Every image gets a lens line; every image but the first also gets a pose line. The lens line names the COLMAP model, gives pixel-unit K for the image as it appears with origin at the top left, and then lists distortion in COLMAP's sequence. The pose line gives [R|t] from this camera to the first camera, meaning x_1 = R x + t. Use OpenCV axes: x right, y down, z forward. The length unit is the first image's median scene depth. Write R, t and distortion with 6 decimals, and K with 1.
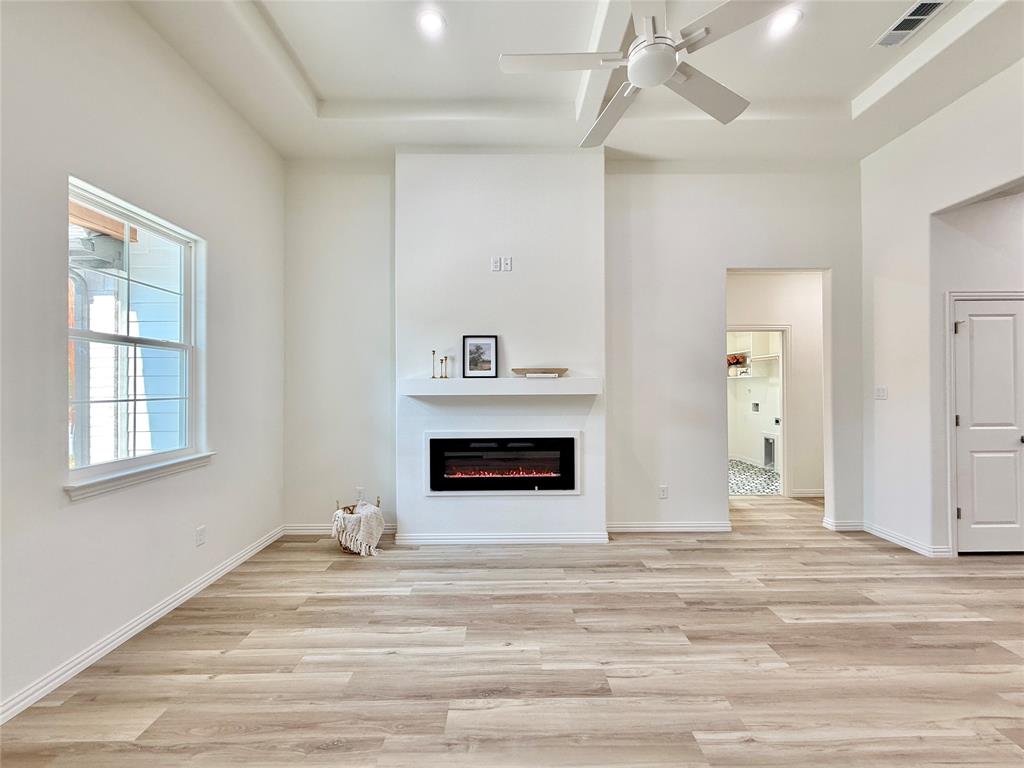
lens RADIAL K [[407.6, 0, 512.8], [0, 407.6, 387.3], [0, 0, 1]] dist [0.000581, 0.001175]
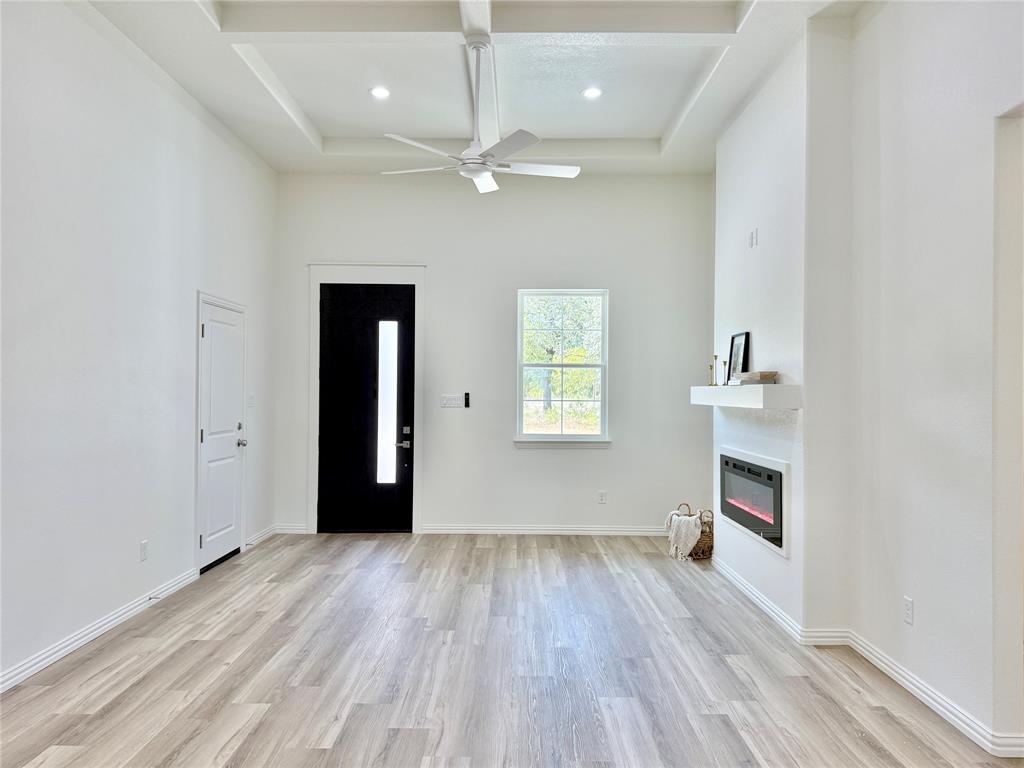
lens RADIAL K [[720.5, 0, 511.4], [0, 720.5, 379.8], [0, 0, 1]] dist [0.050905, -0.070543]
pose [[-0.020447, -0.012100, -0.999718, 1.704529], [-0.014954, 0.999819, -0.011795, -0.012168], [0.999679, 0.014708, -0.020624, 0.699708]]
